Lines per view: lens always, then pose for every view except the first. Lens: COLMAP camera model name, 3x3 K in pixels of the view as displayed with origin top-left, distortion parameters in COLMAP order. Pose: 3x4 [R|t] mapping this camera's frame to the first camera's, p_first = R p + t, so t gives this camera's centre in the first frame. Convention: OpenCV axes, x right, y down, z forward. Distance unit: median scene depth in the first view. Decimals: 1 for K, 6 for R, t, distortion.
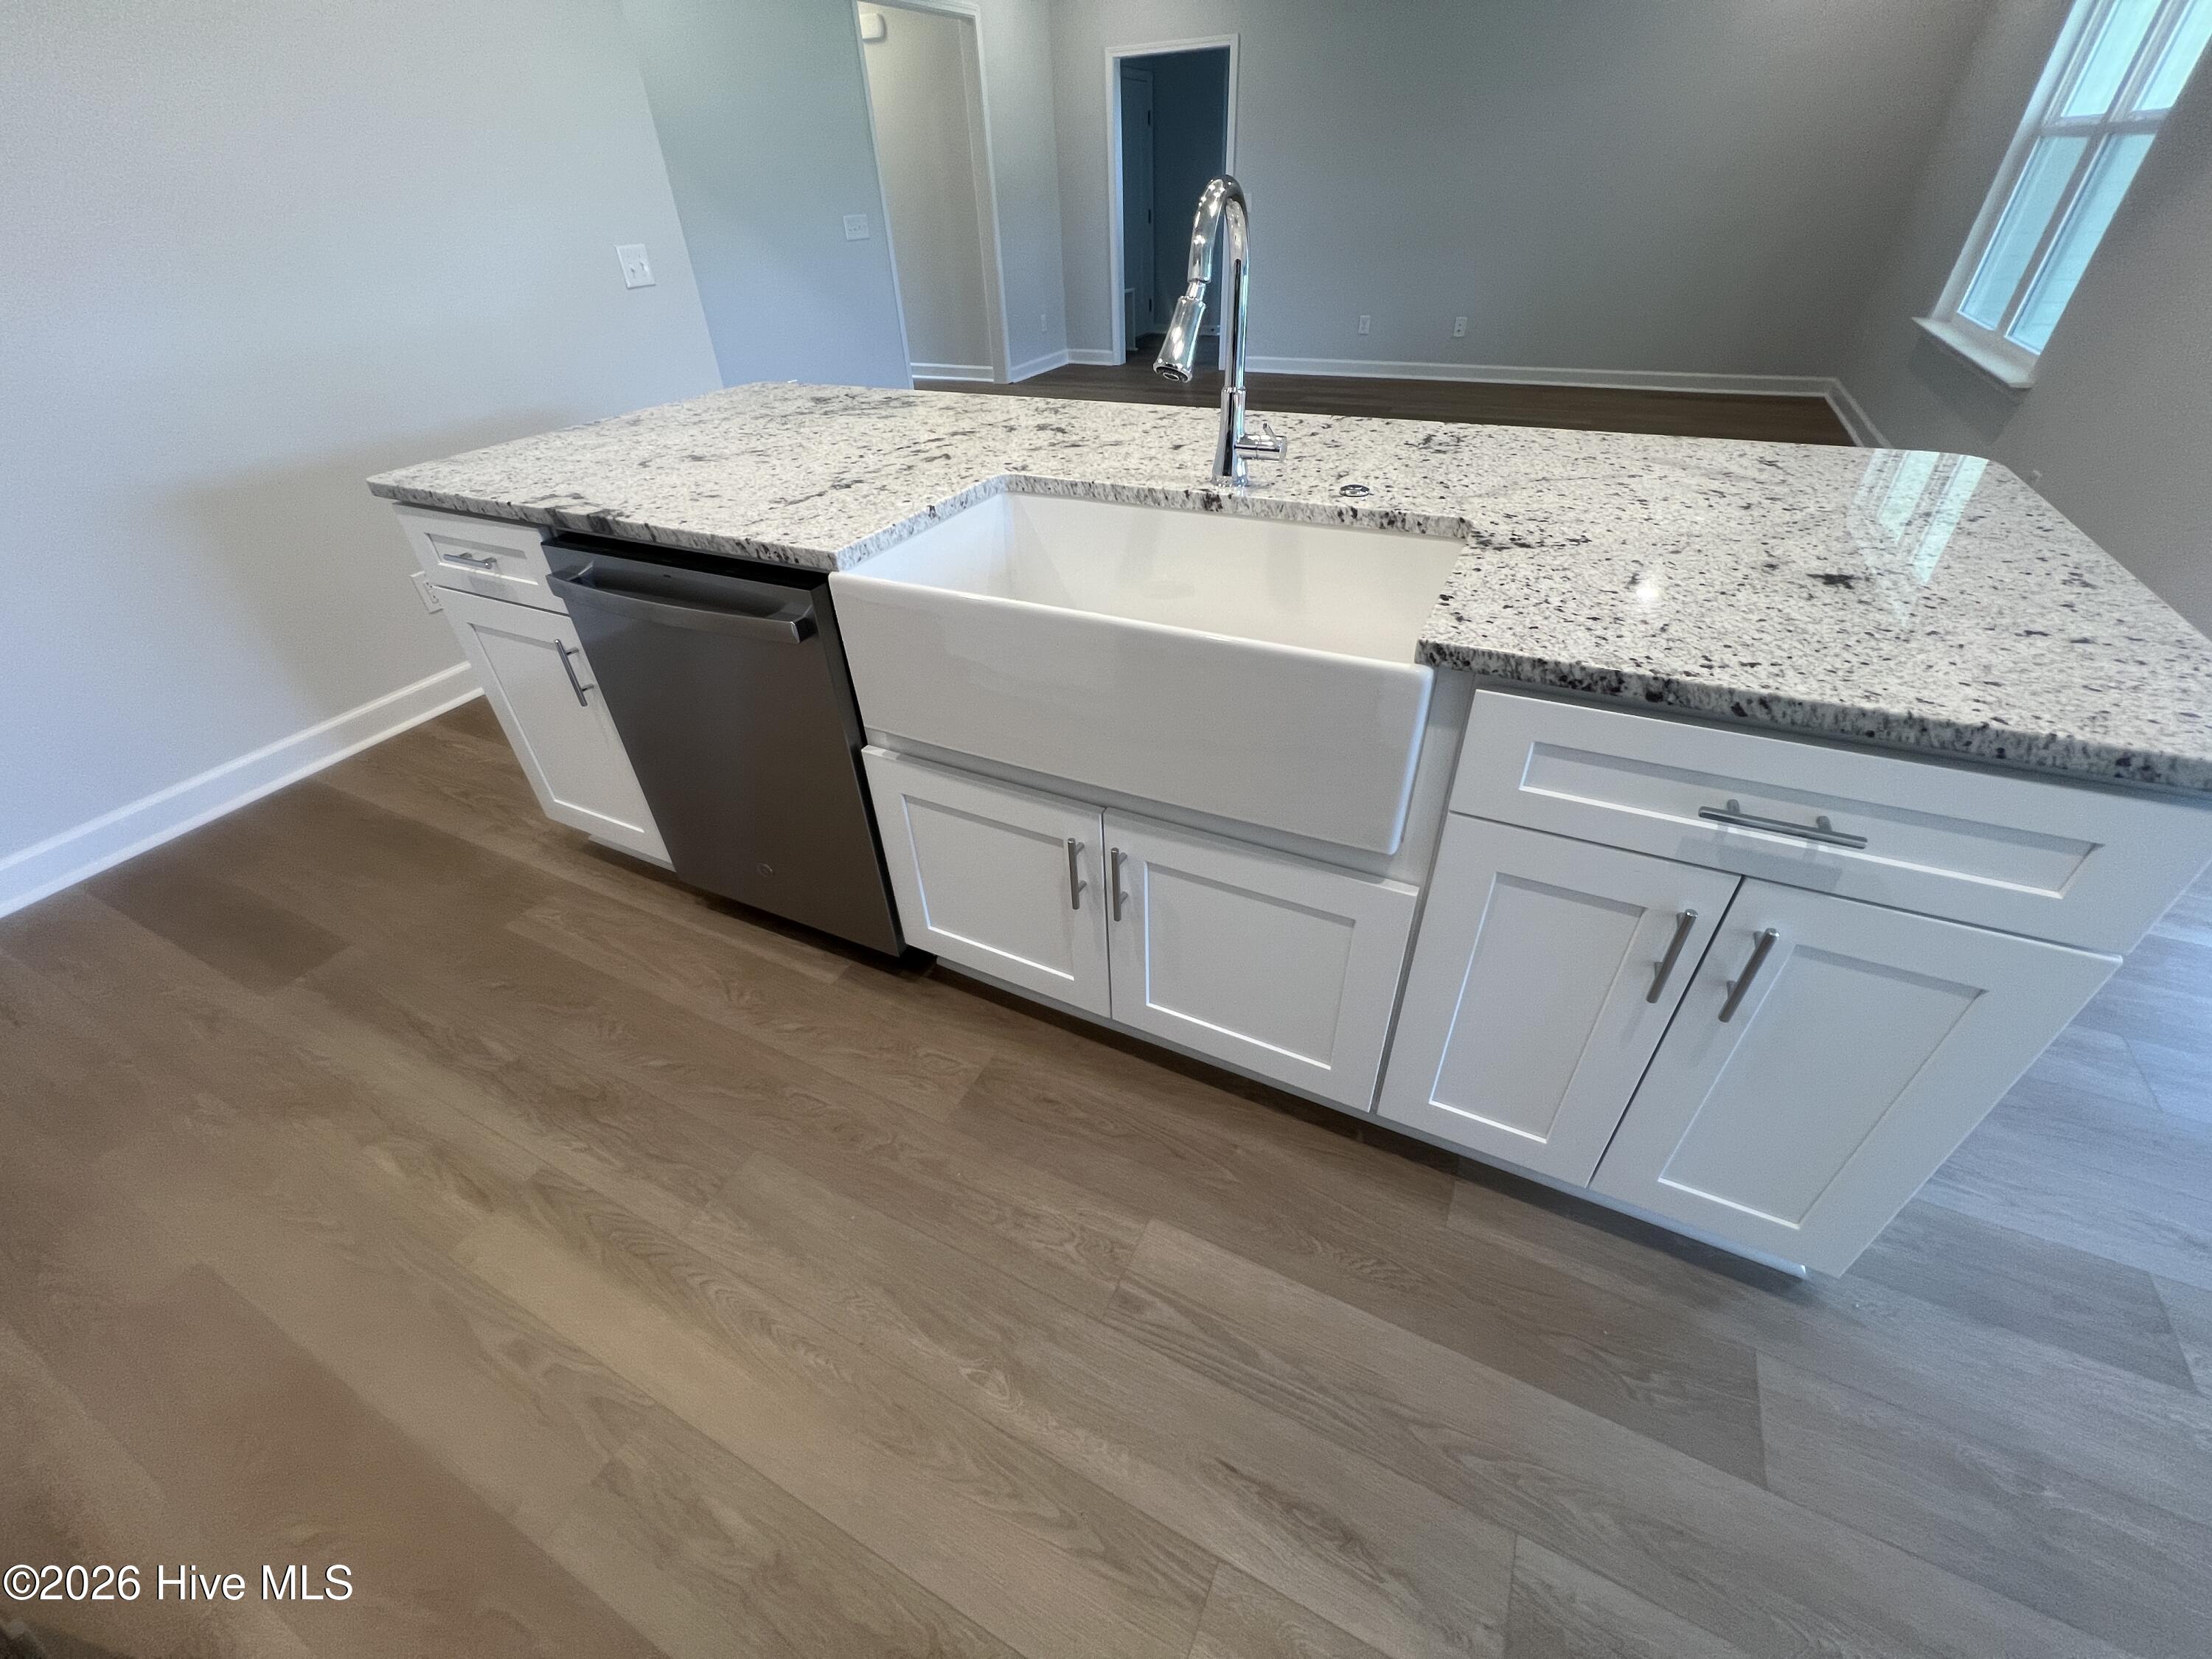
lens RADIAL K [[882.0, 0, 1106.0], [0, 882.0, 829.5], [0, 0, 1]] dist [-0.002469, -0.000073]
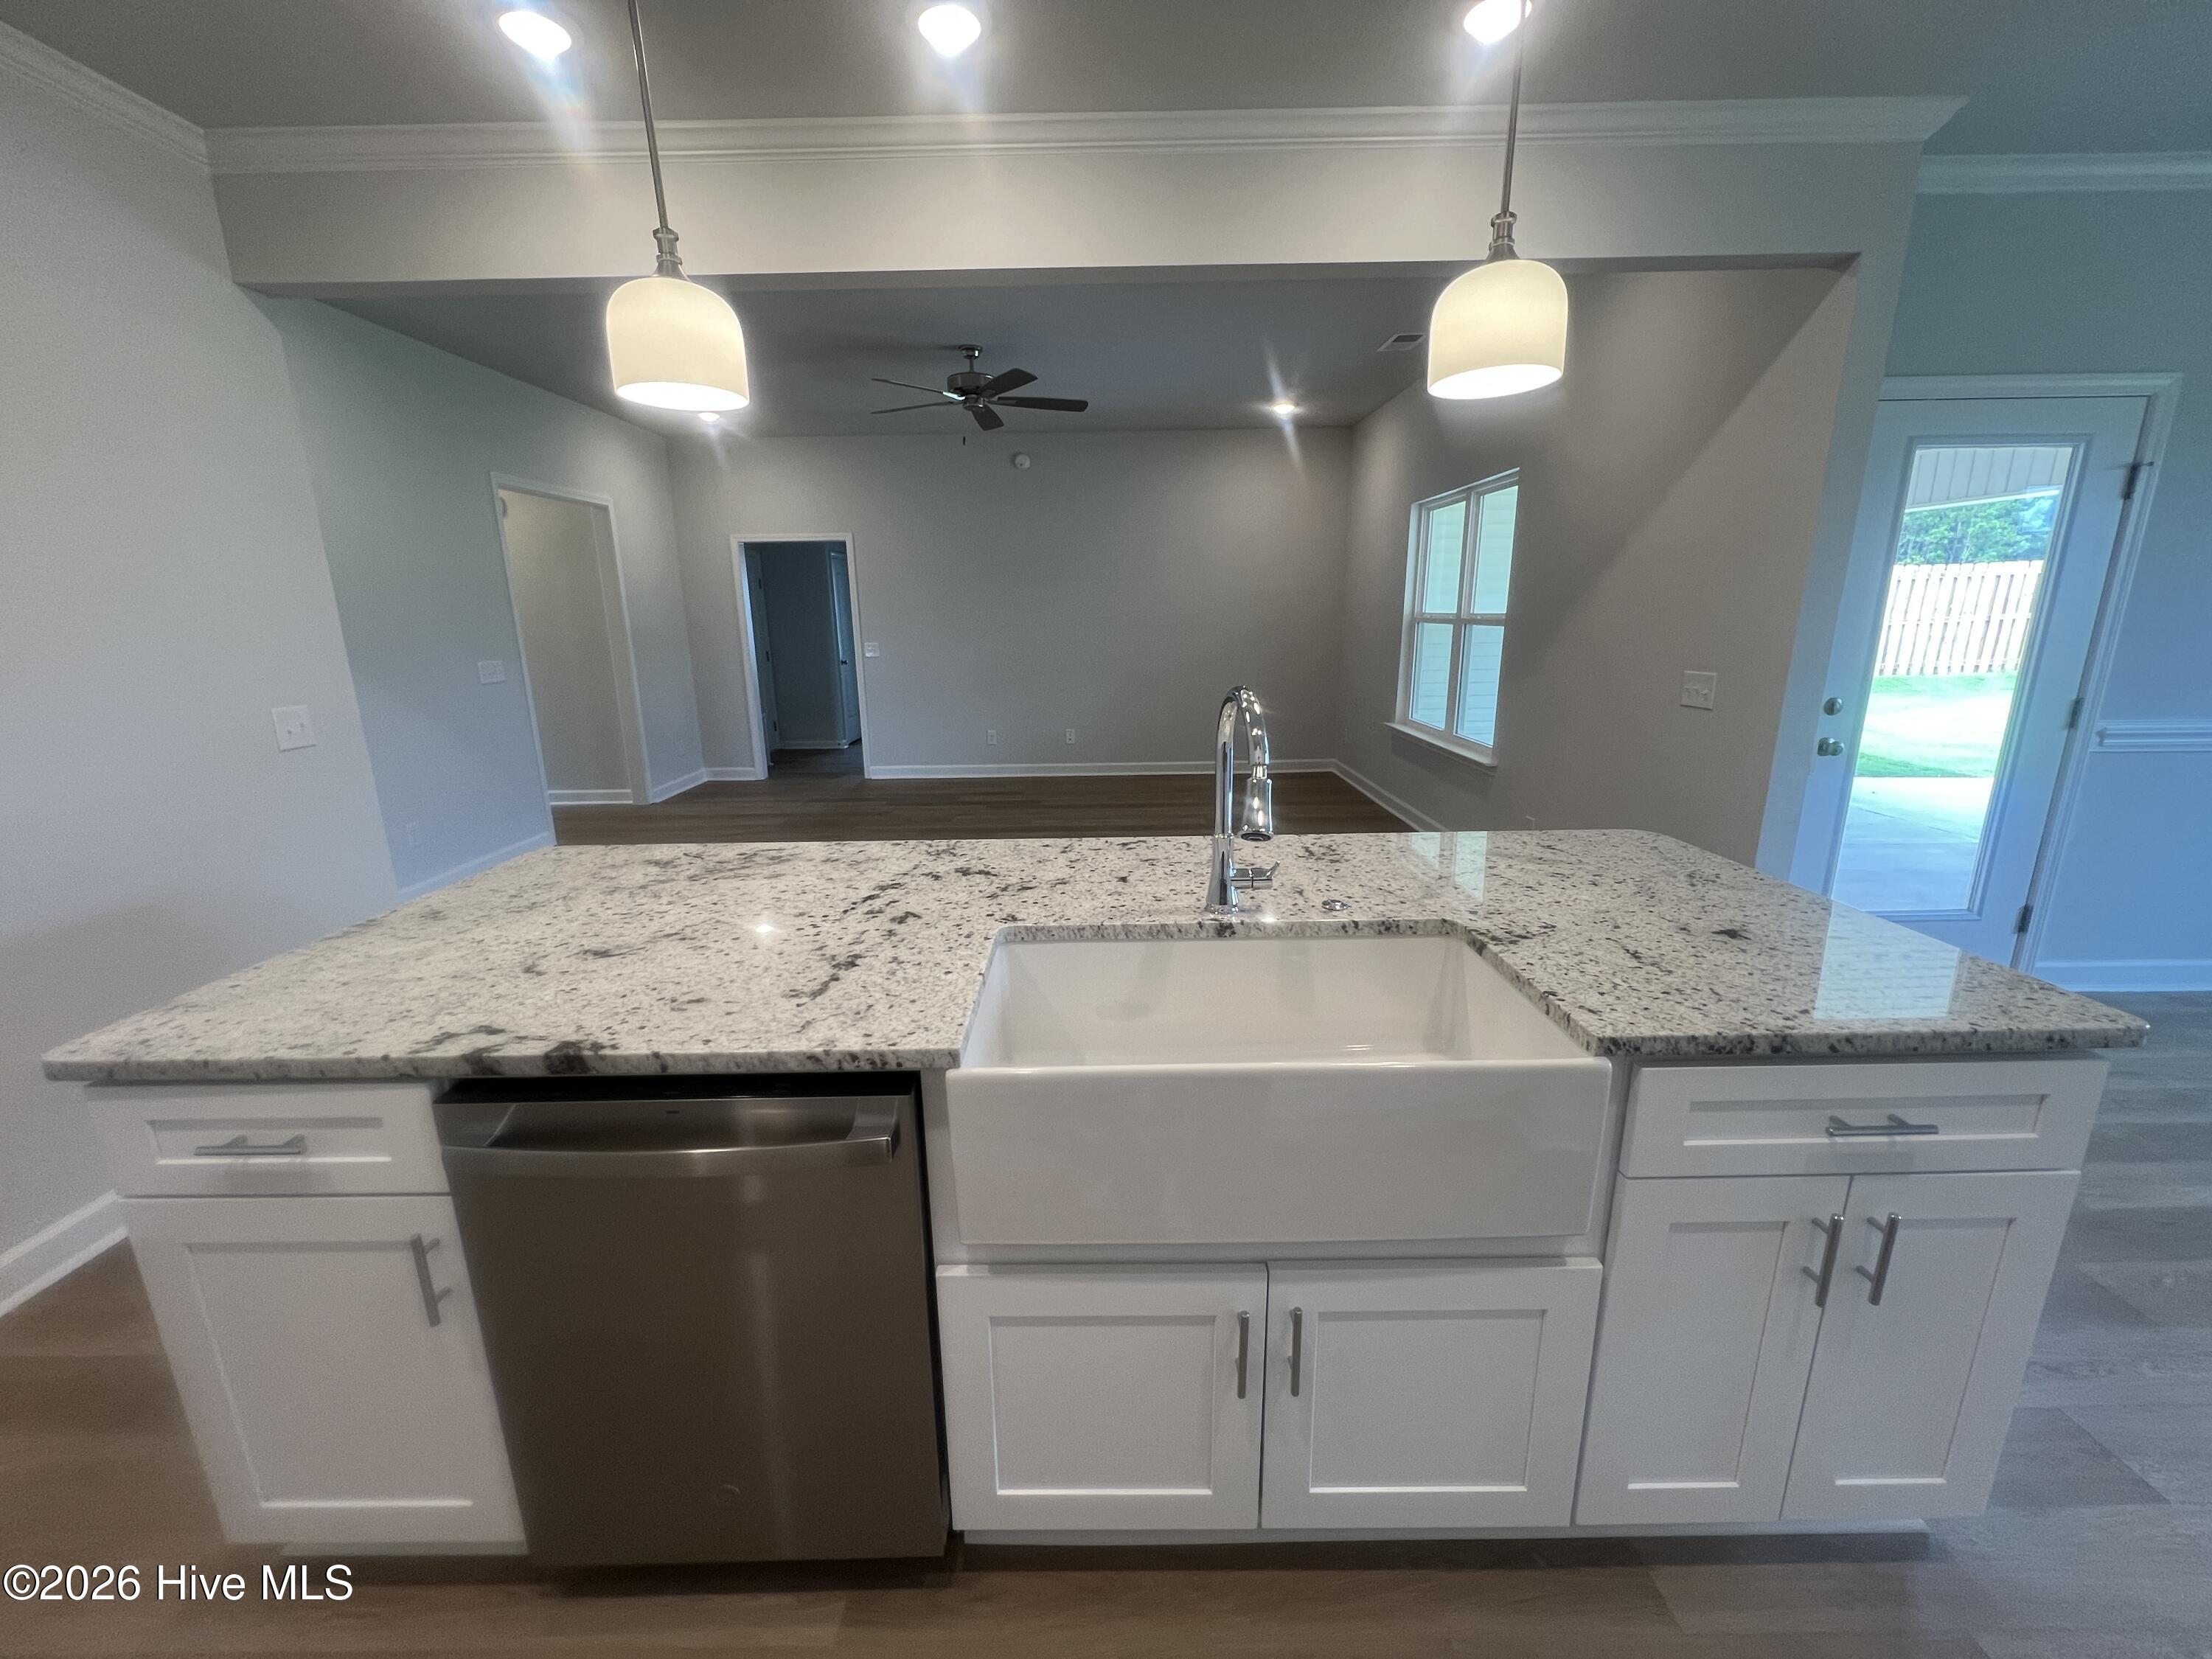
lens RADIAL K [[882.0, 0, 1106.0], [0, 882.0, 829.5], [0, 0, 1]] dist [-0.002469, -0.000073]
pose [[0.893447, -0.084184, 0.441209, -0.493448], [0.251179, 0.907976, -0.335392, -0.161364], [-0.372373, 0.410478, 0.832374, 0.104994]]
